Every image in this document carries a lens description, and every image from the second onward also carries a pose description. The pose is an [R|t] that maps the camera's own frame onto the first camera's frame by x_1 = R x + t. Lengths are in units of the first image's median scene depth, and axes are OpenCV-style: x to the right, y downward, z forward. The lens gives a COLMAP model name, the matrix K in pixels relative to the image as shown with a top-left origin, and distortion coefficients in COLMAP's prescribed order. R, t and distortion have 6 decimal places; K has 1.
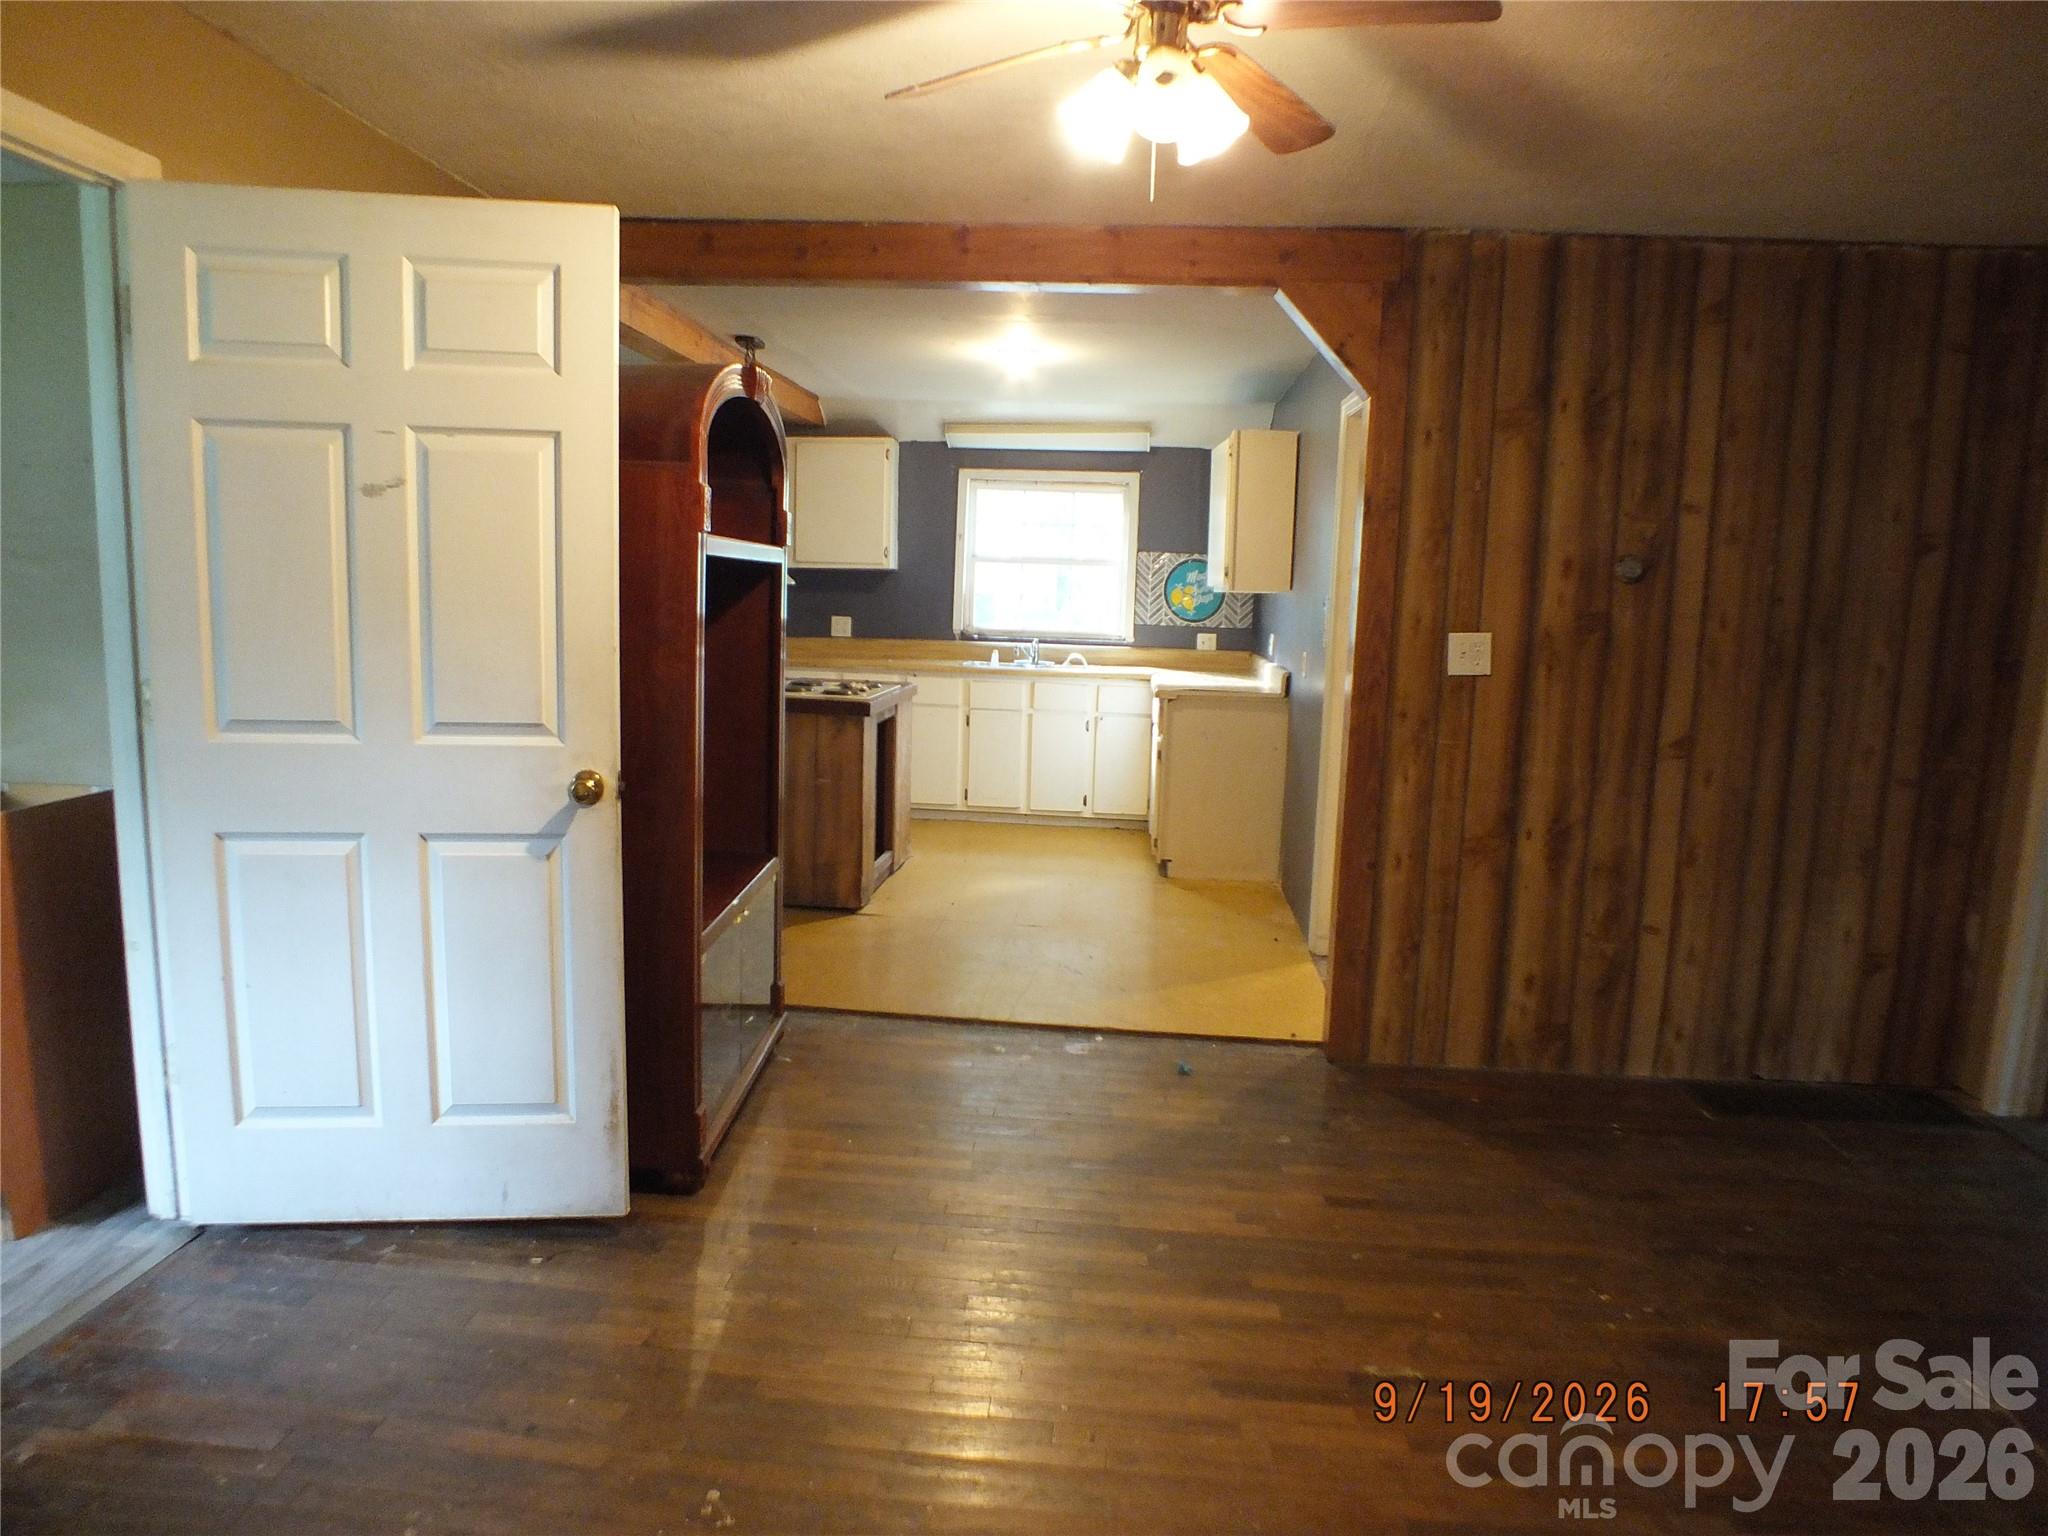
lens RADIAL K [[1295.0, 0, 991.2], [0, 1295.0, 789.7], [0, 0, 1]] dist [-0.109502, 0.058576]
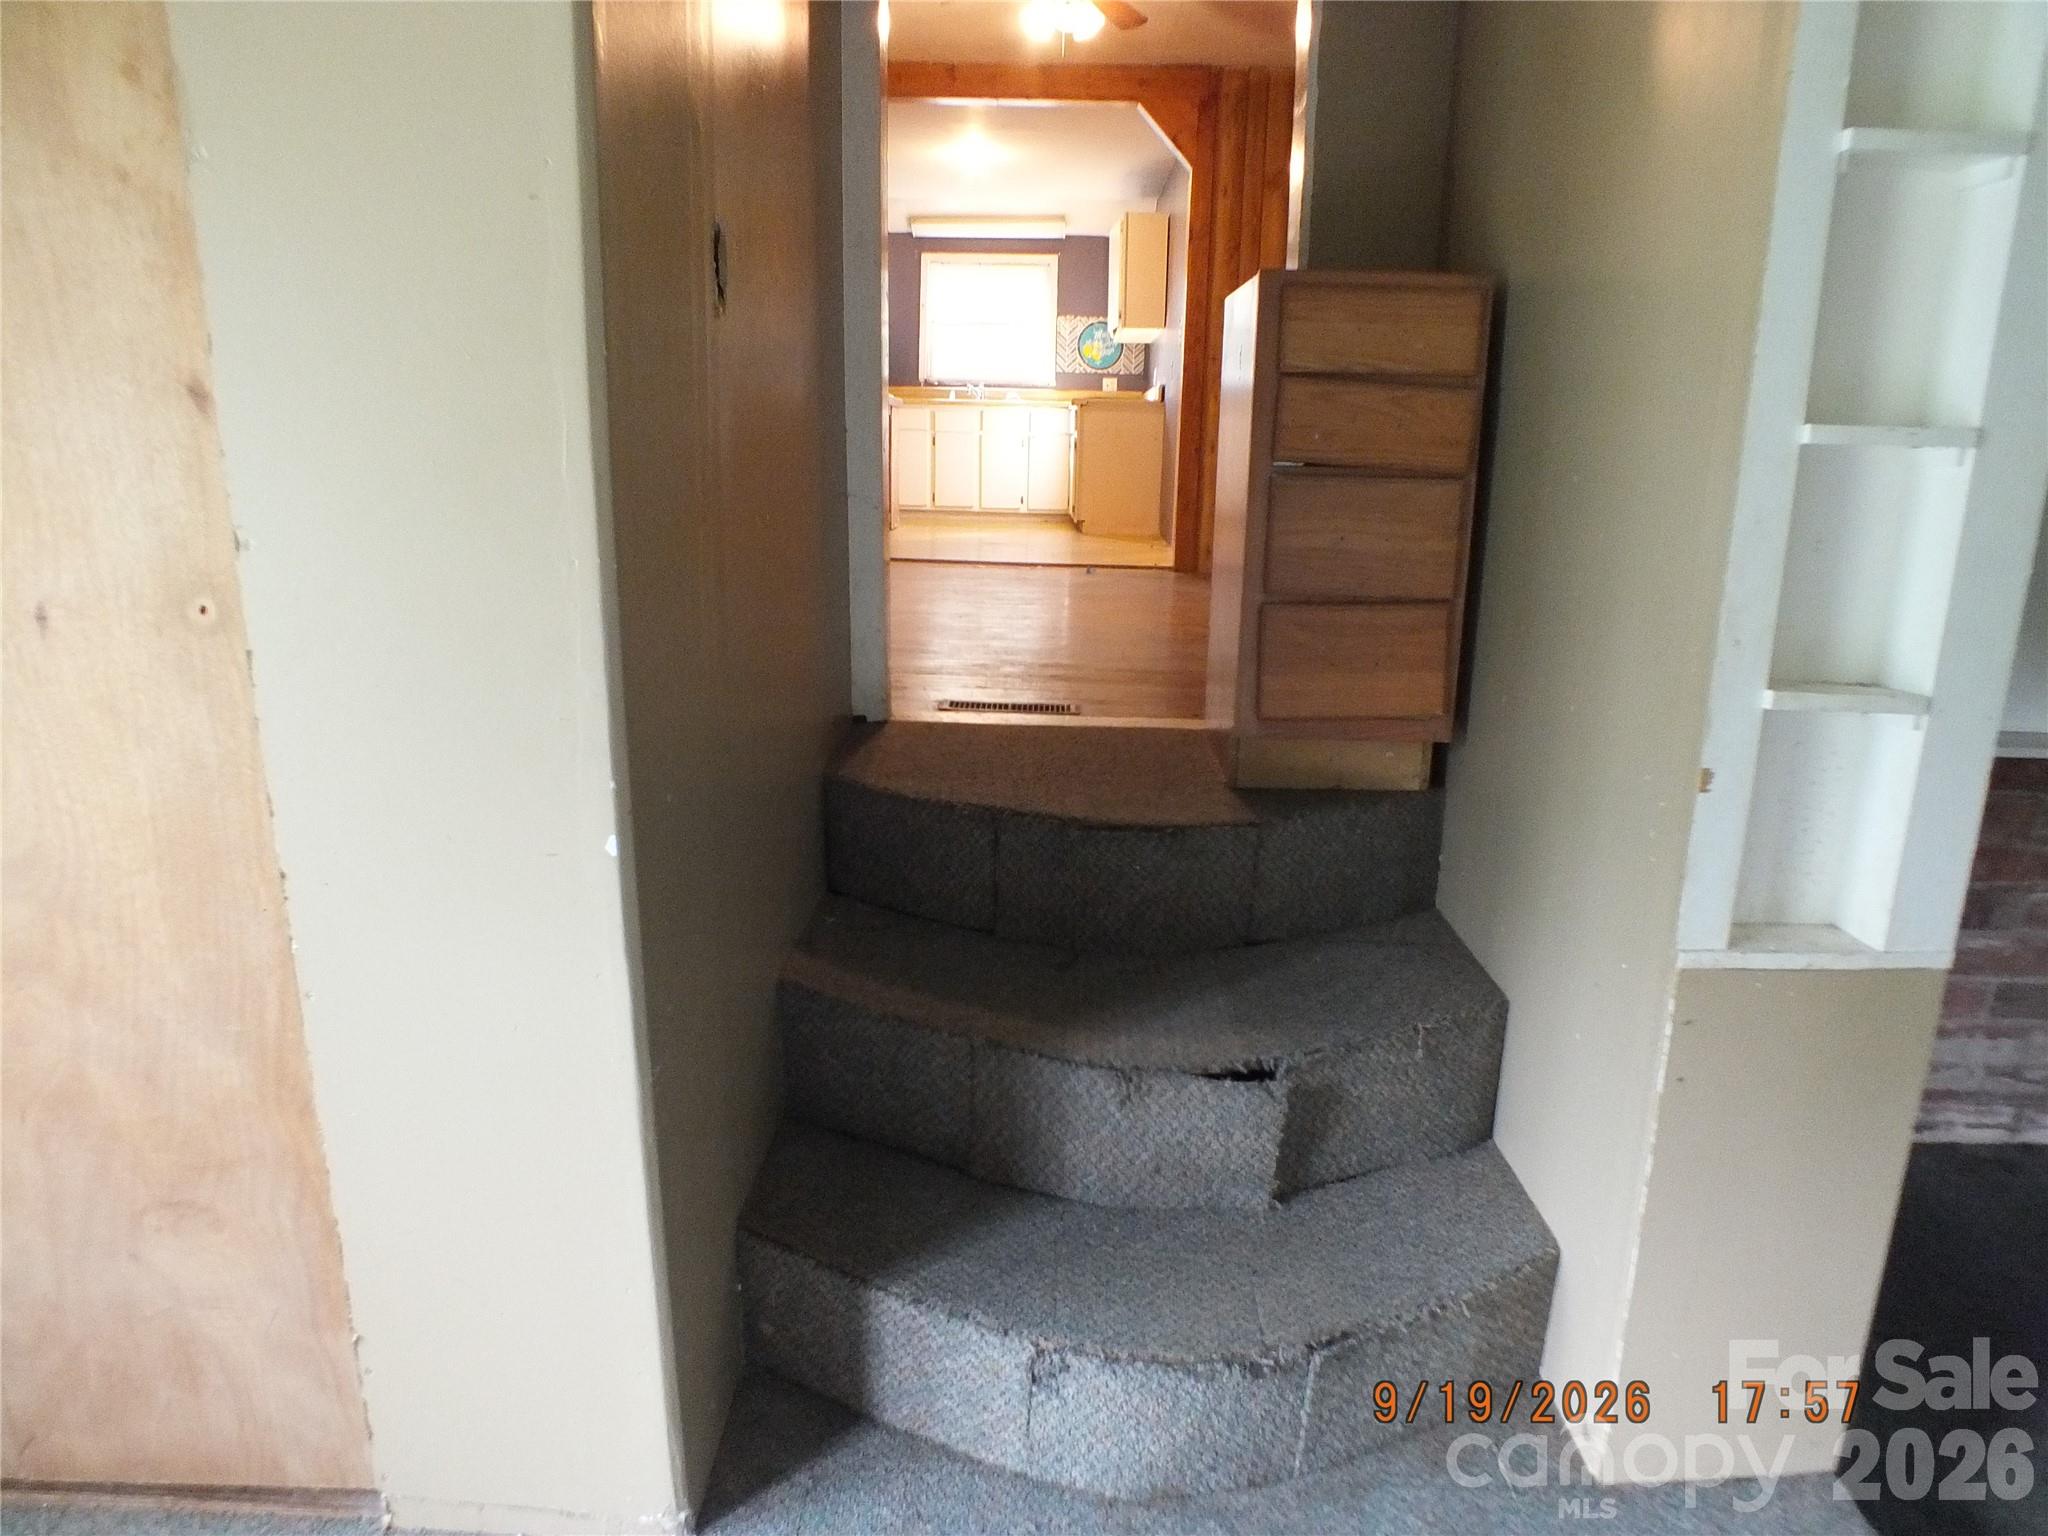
lens RADIAL K [[1295.0, 0, 991.2], [0, 1295.0, 789.7], [0, 0, 1]] dist [-0.109502, 0.058576]
pose [[0.997994, -0.026182, 0.057638, -0.044953], [0.019694, 0.993694, 0.110386, 0.160143], [-0.060165, -0.109029, 0.992216, -0.369732]]
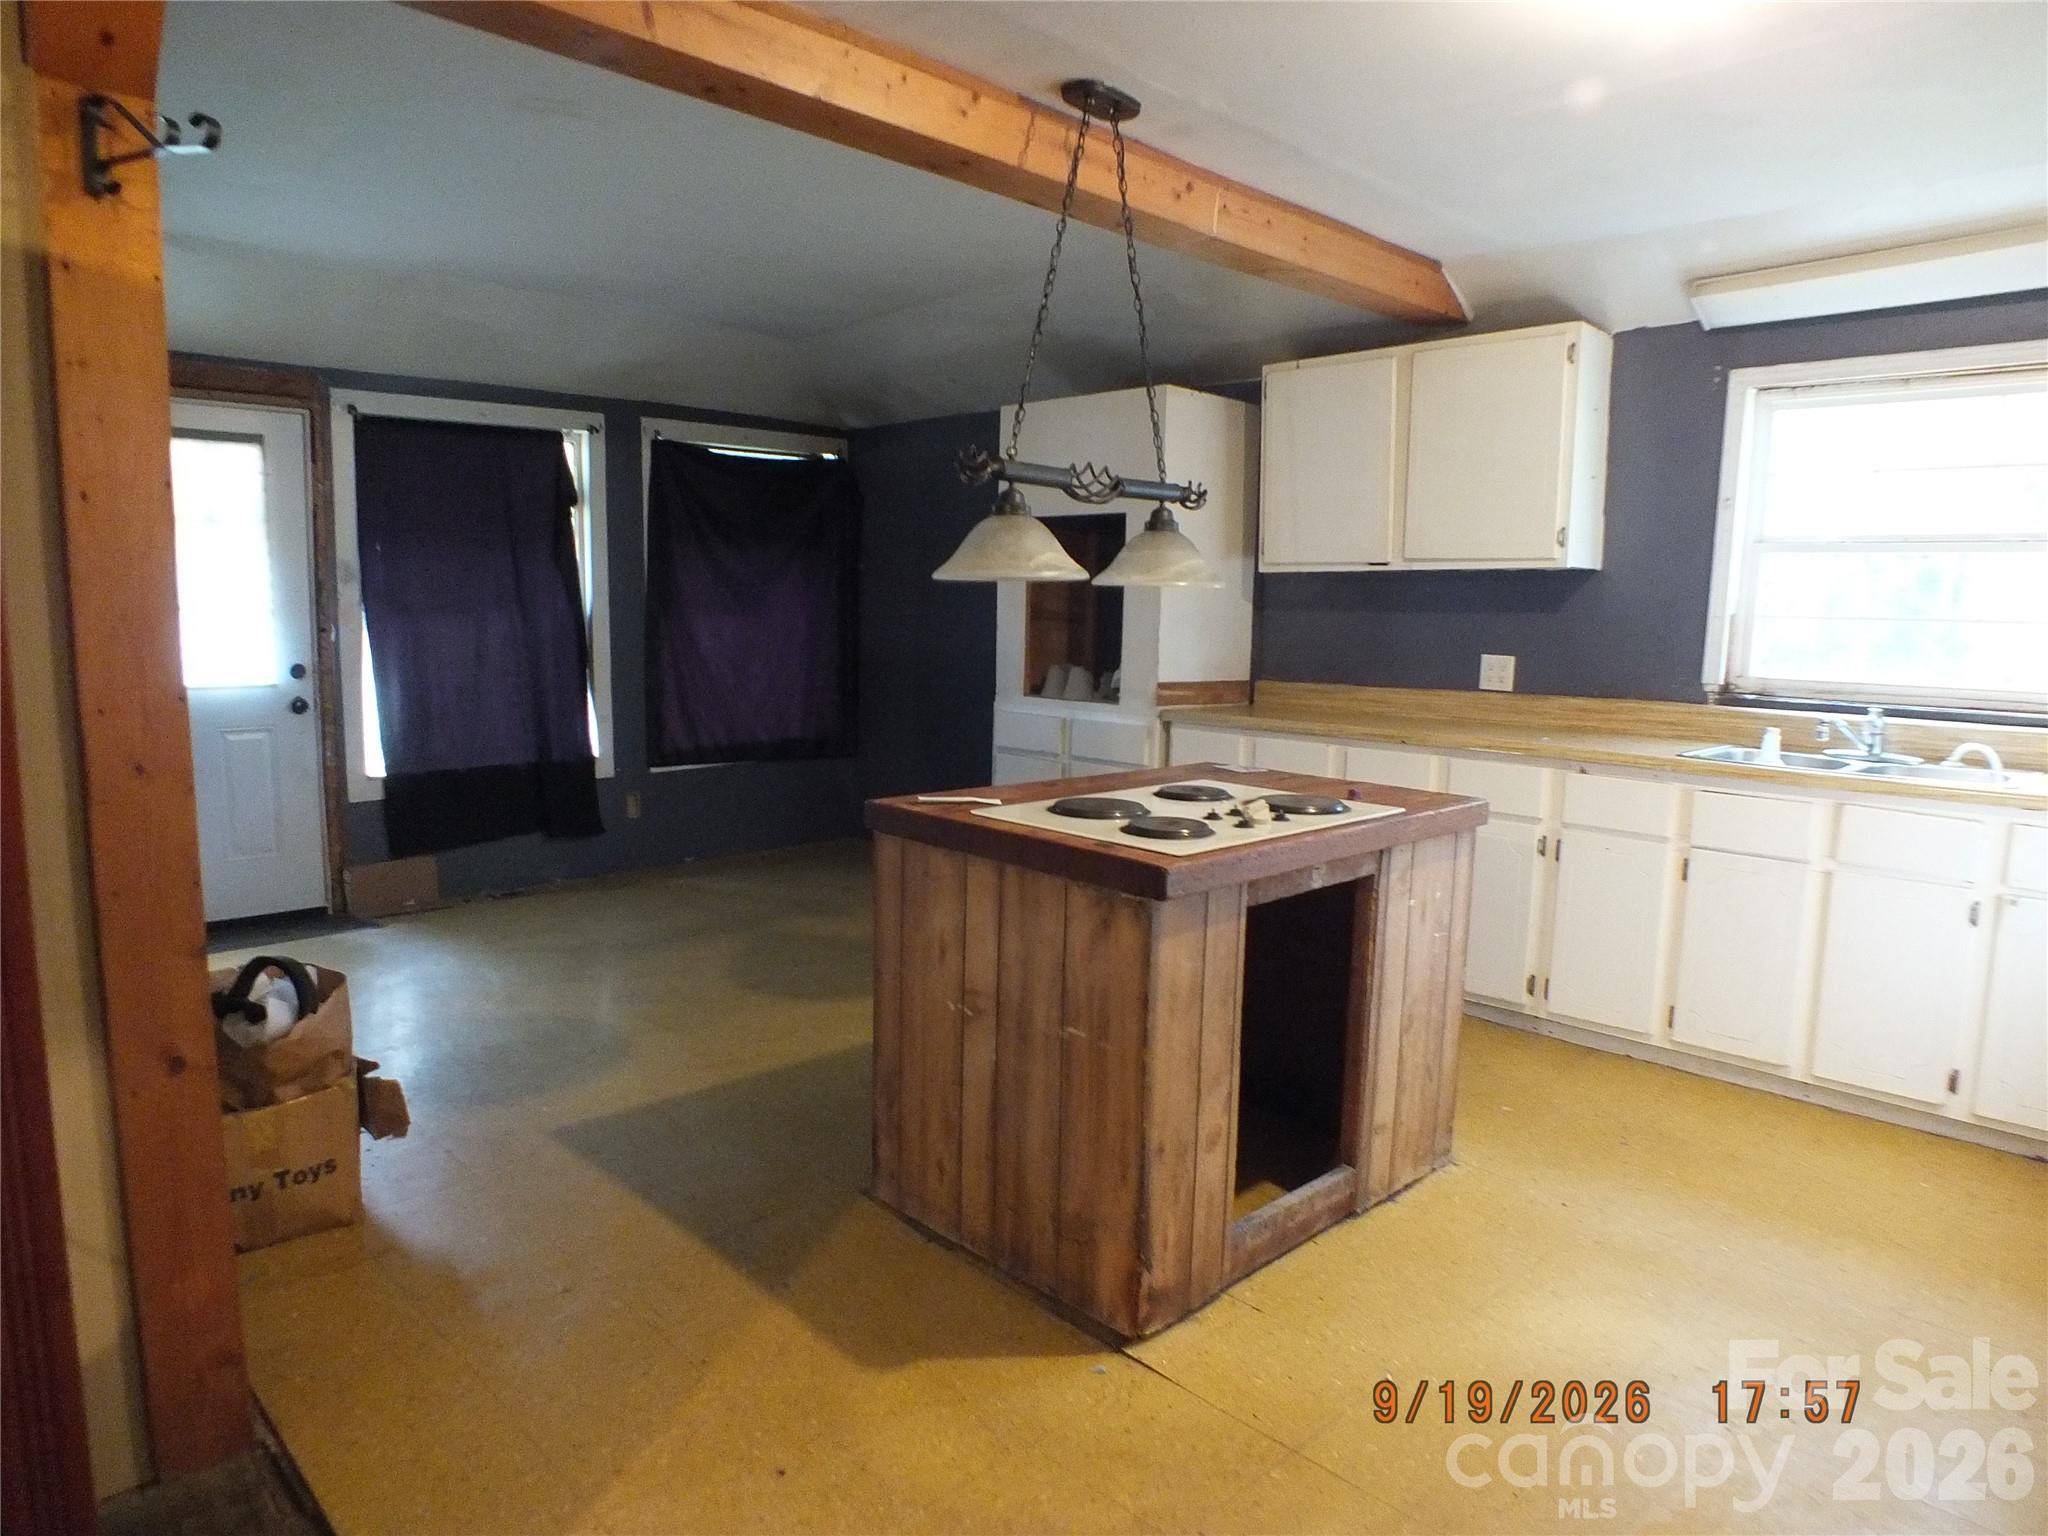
lens RADIAL K [[1295.0, 0, 991.2], [0, 1295.0, 789.7], [0, 0, 1]] dist [-0.109502, 0.058576]
pose [[0.763010, 0.071945, -0.642371, 0.084933], [-0.089786, 0.995949, 0.004897, -0.062082], [0.640121, 0.053939, 0.766378, 0.462579]]
